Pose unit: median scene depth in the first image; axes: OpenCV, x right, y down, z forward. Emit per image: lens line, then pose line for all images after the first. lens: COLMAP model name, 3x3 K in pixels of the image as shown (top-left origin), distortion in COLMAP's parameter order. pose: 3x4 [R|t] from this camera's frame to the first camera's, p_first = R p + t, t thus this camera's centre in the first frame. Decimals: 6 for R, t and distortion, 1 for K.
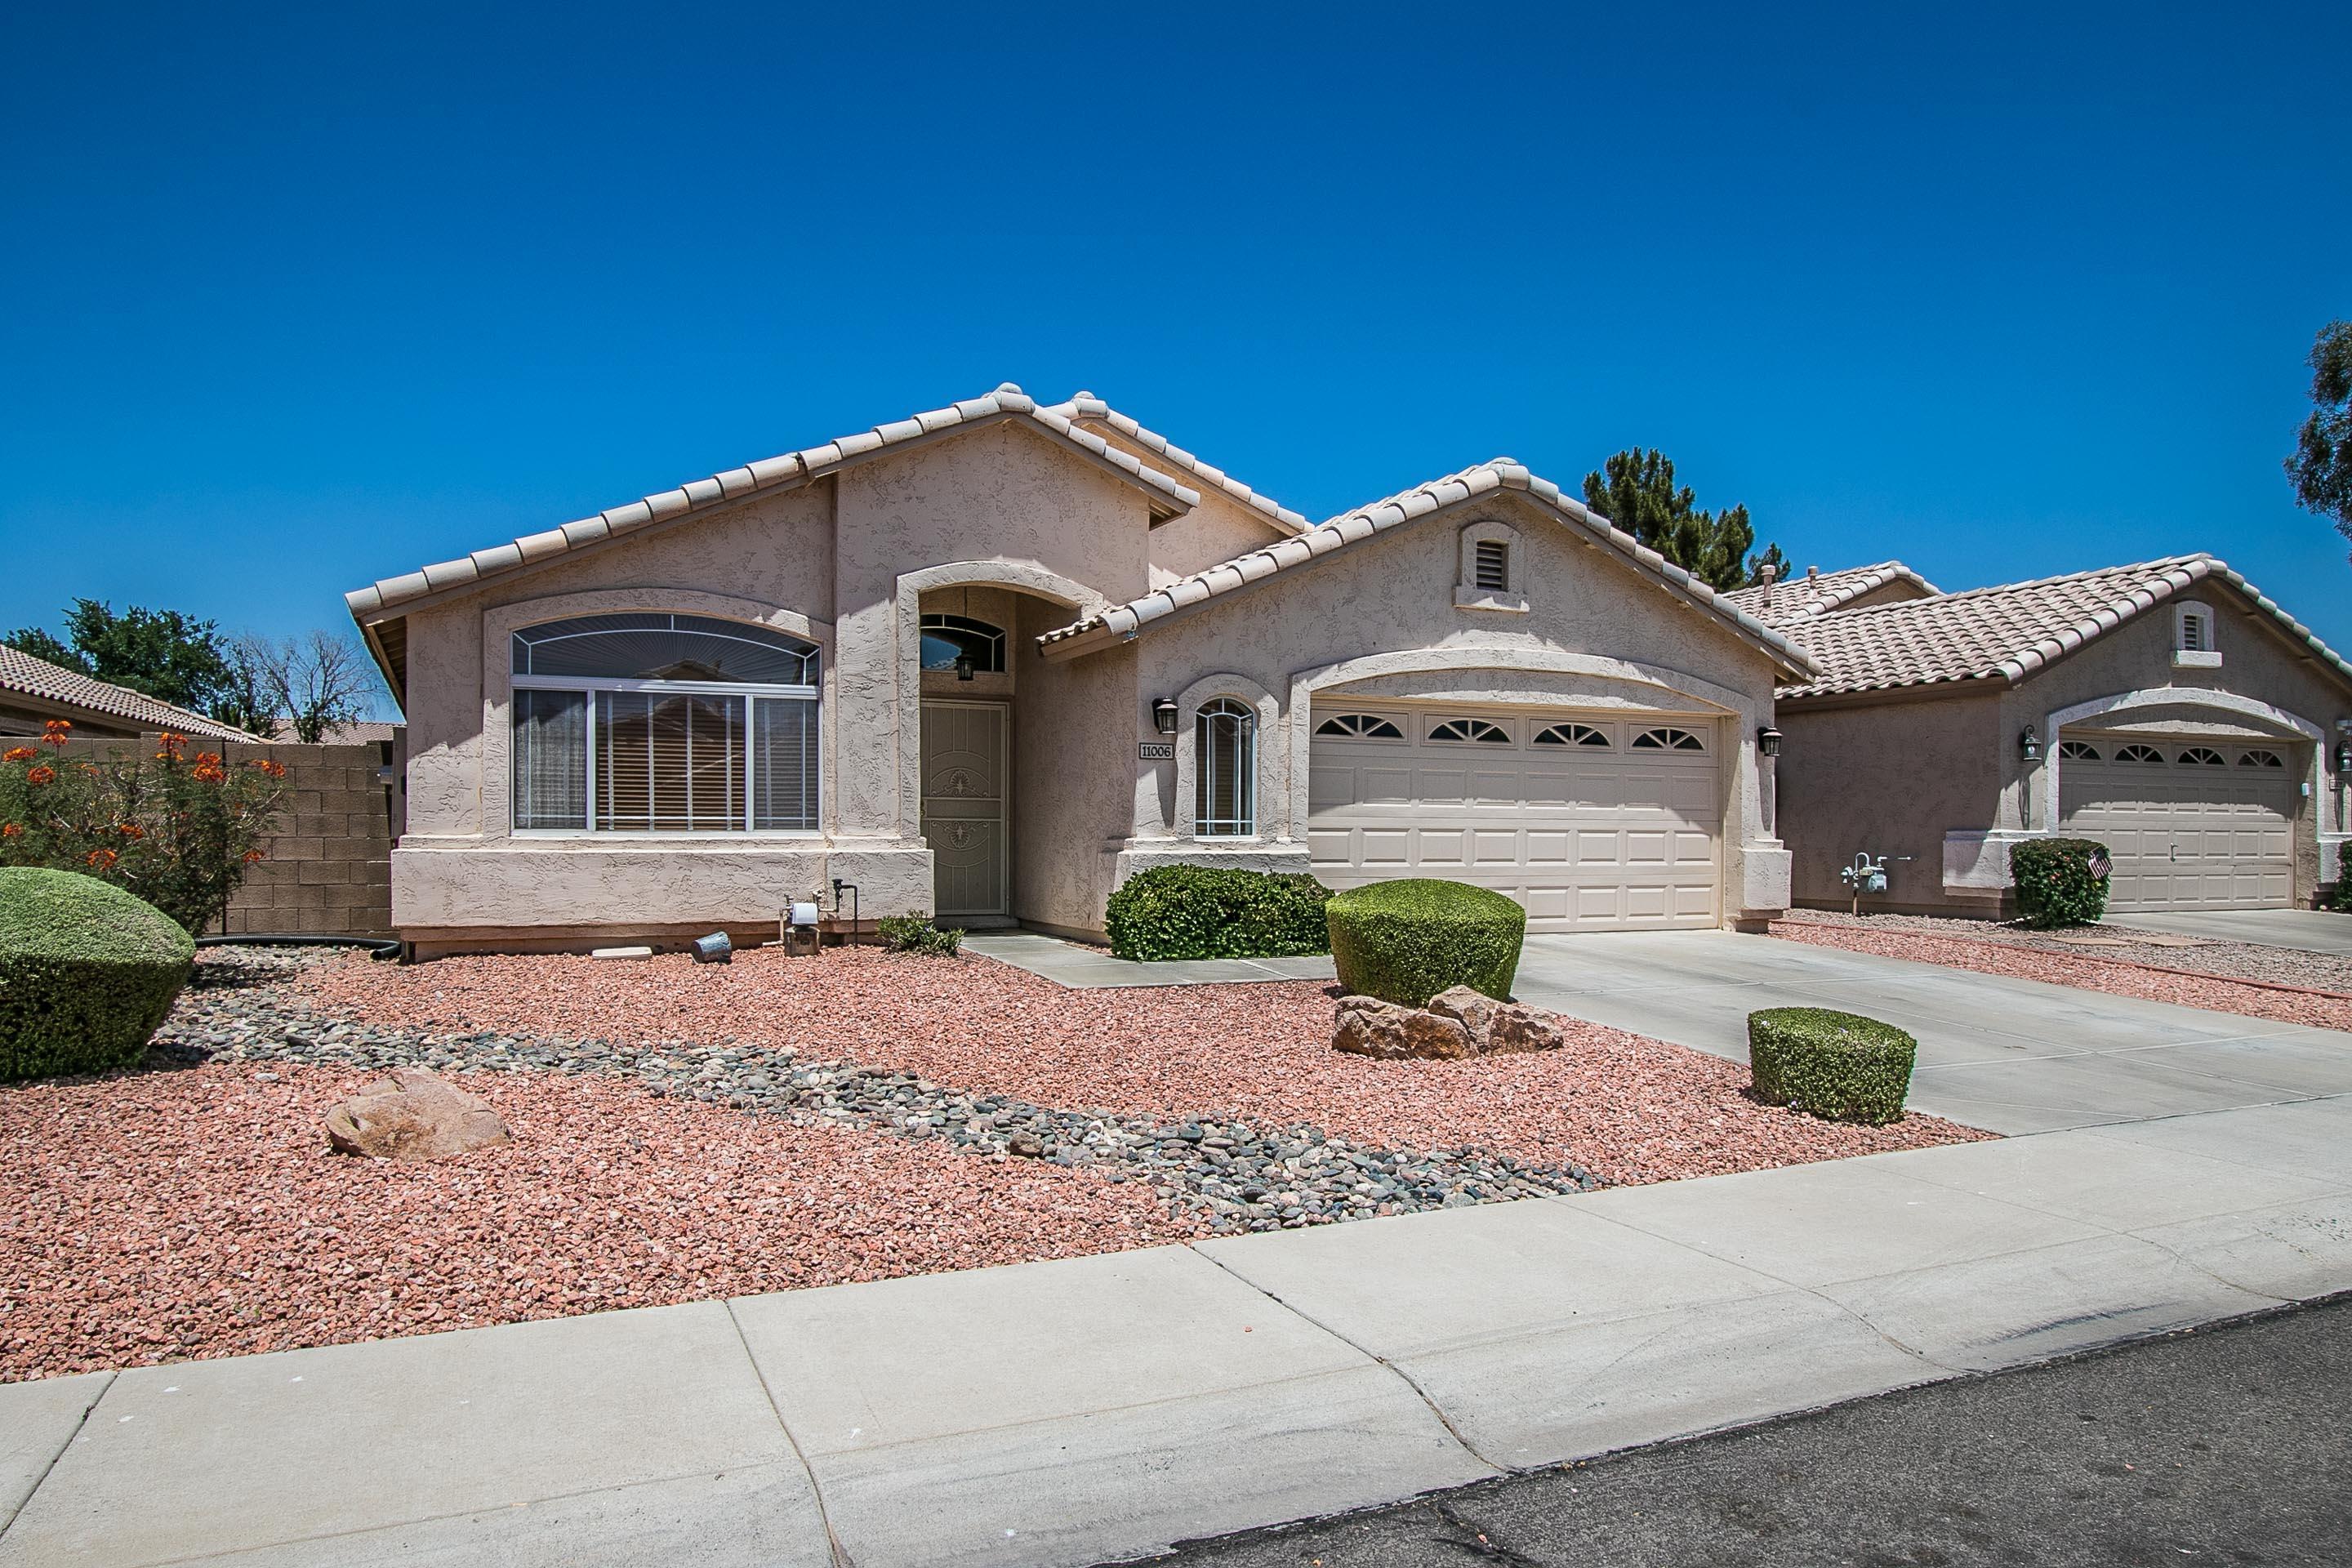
lens RADIAL K [[1473.9, 0, 1175.1], [0, 1473.9, 789.8], [0, 0, 1]] dist [-0.010379, 0.003489]
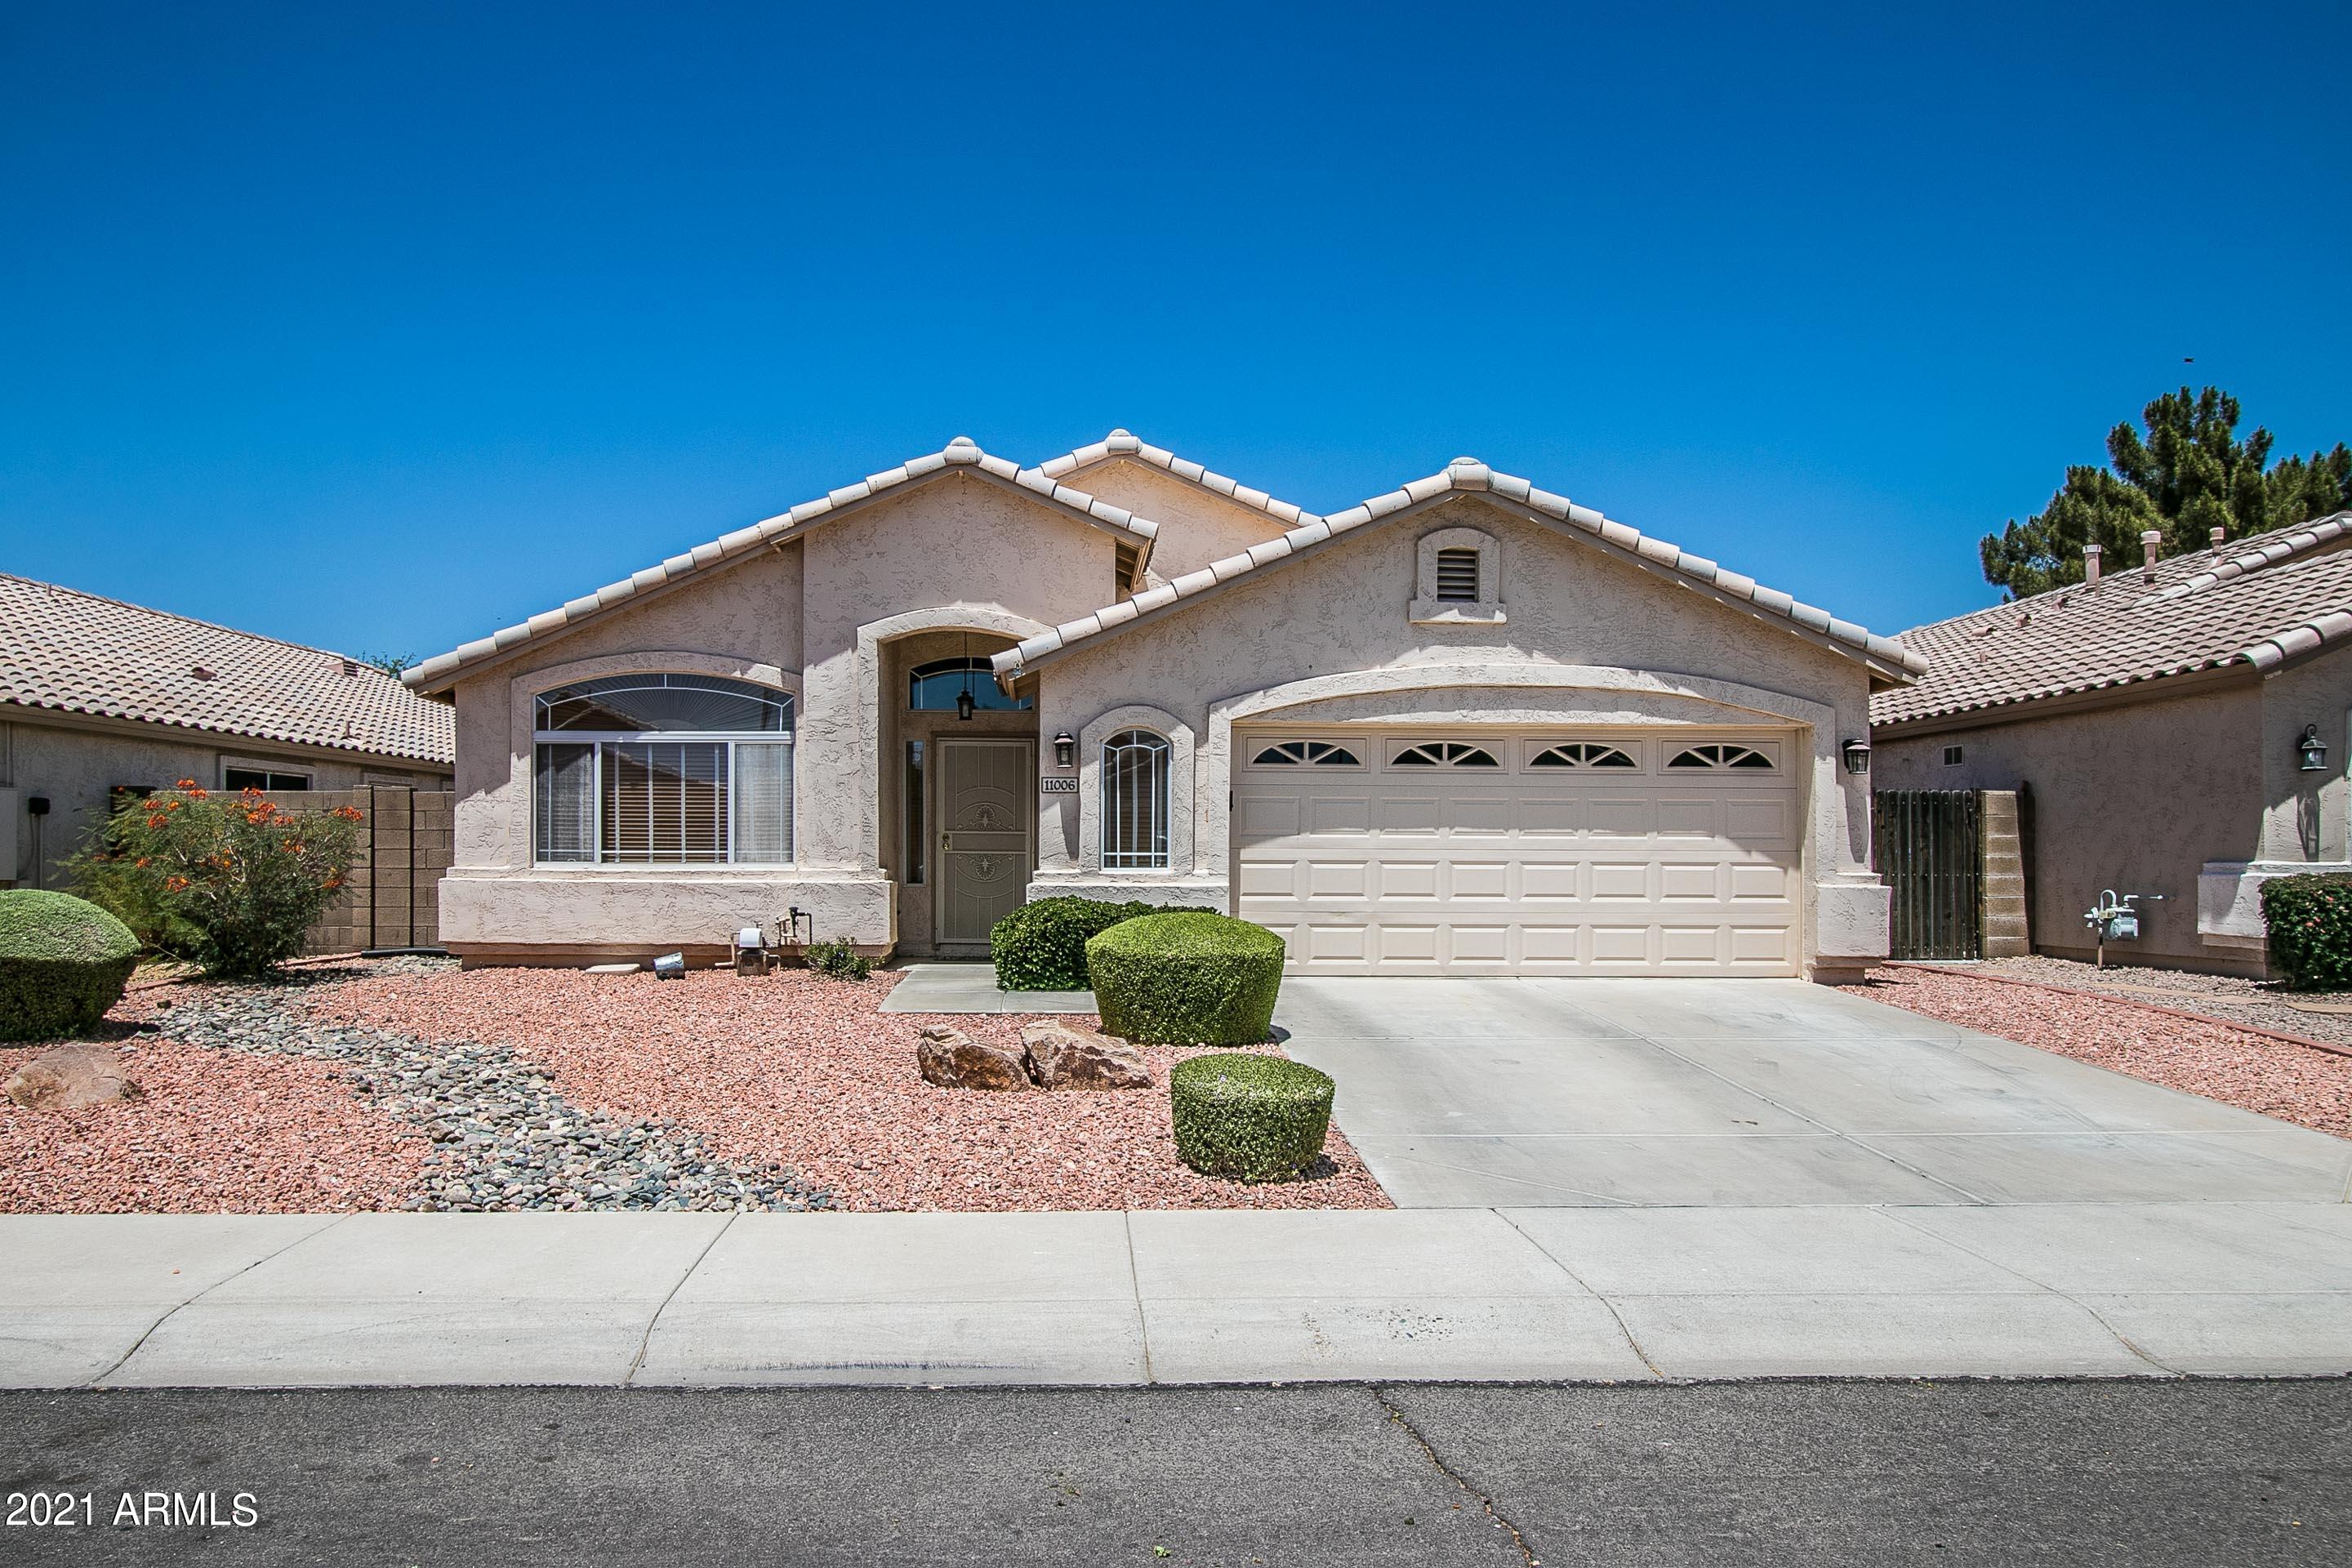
lens RADIAL K [[1526.3, 0, 1128.6], [0, 1526.3, 795.1], [0, 0, 1]] dist [-0.009474, 0.004056]
pose [[0.922985, -0.017183, -0.384452, 0.422834], [0.010938, 0.999770, -0.018424, 0.000887], [0.384681, 0.012800, 0.922961, 0.044905]]
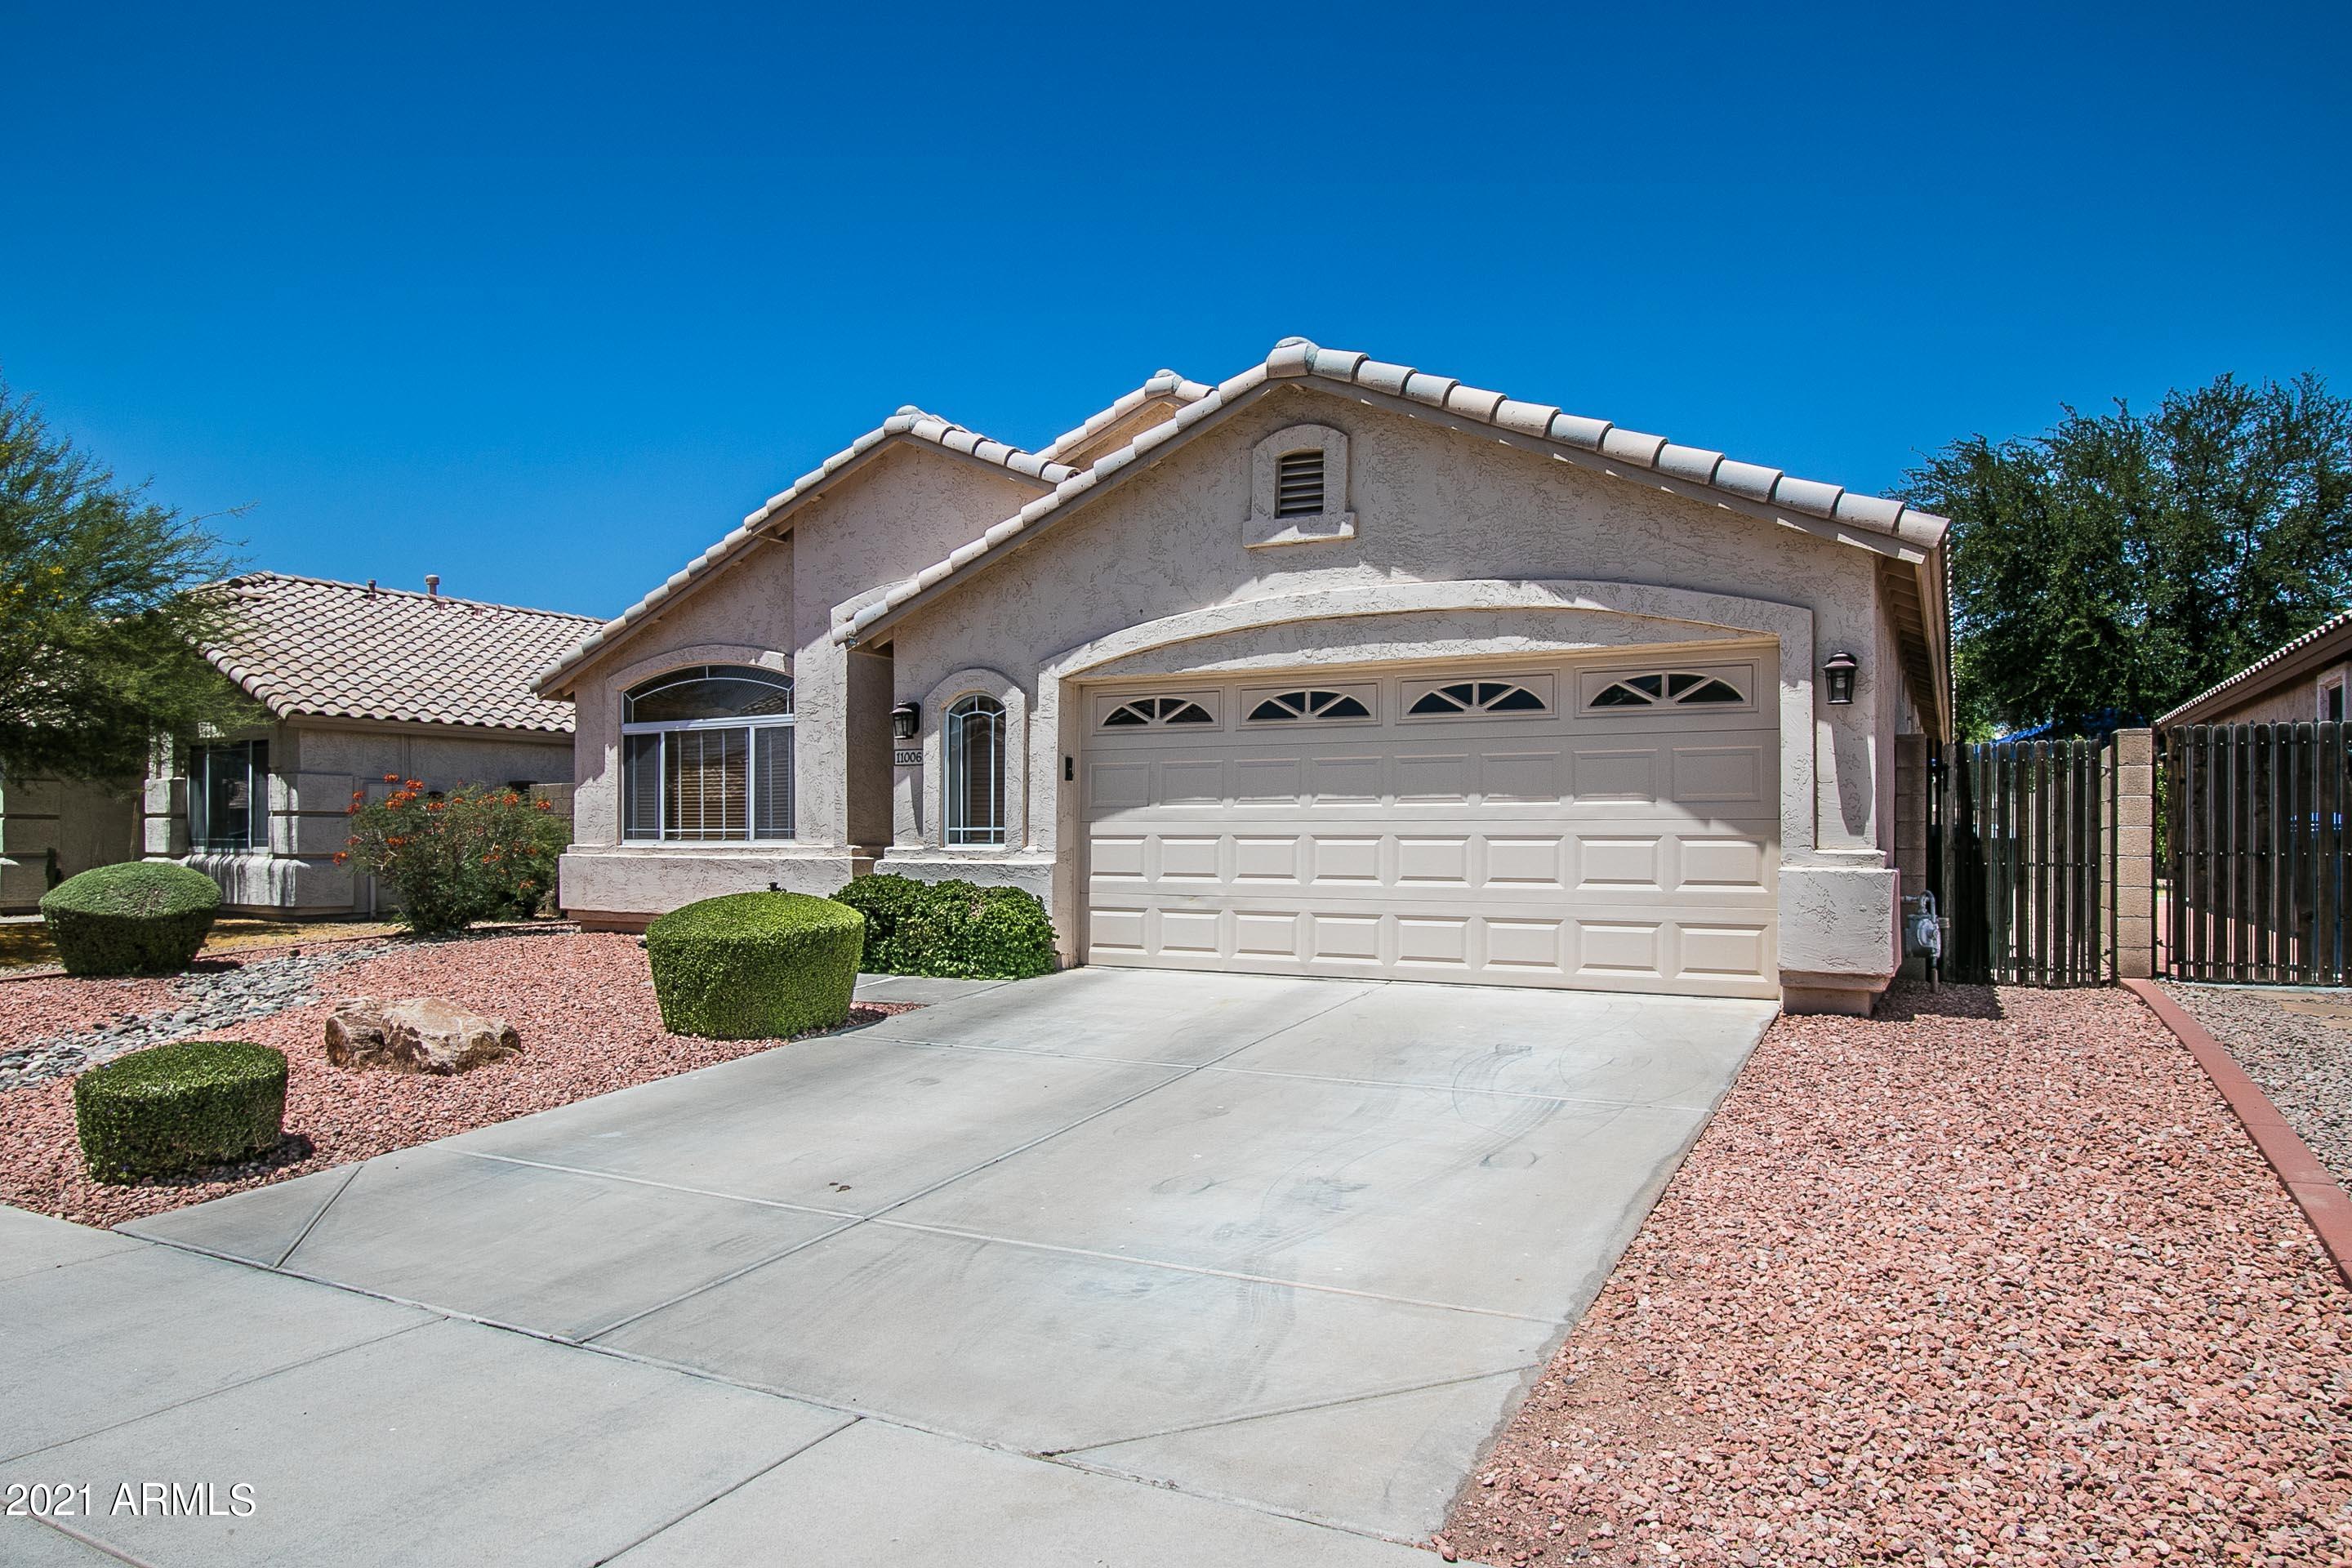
lens RADIAL K [[1473.9, 0, 1157.9], [0, 1473.9, 794.3], [0, 0, 1]] dist [-0.010379, 0.003489]
pose [[0.599231, -0.027987, -0.800087, 0.833472], [0.024376, 0.999563, -0.016708, 0.017919], [0.800205, -0.009491, 0.599652, 0.533302]]
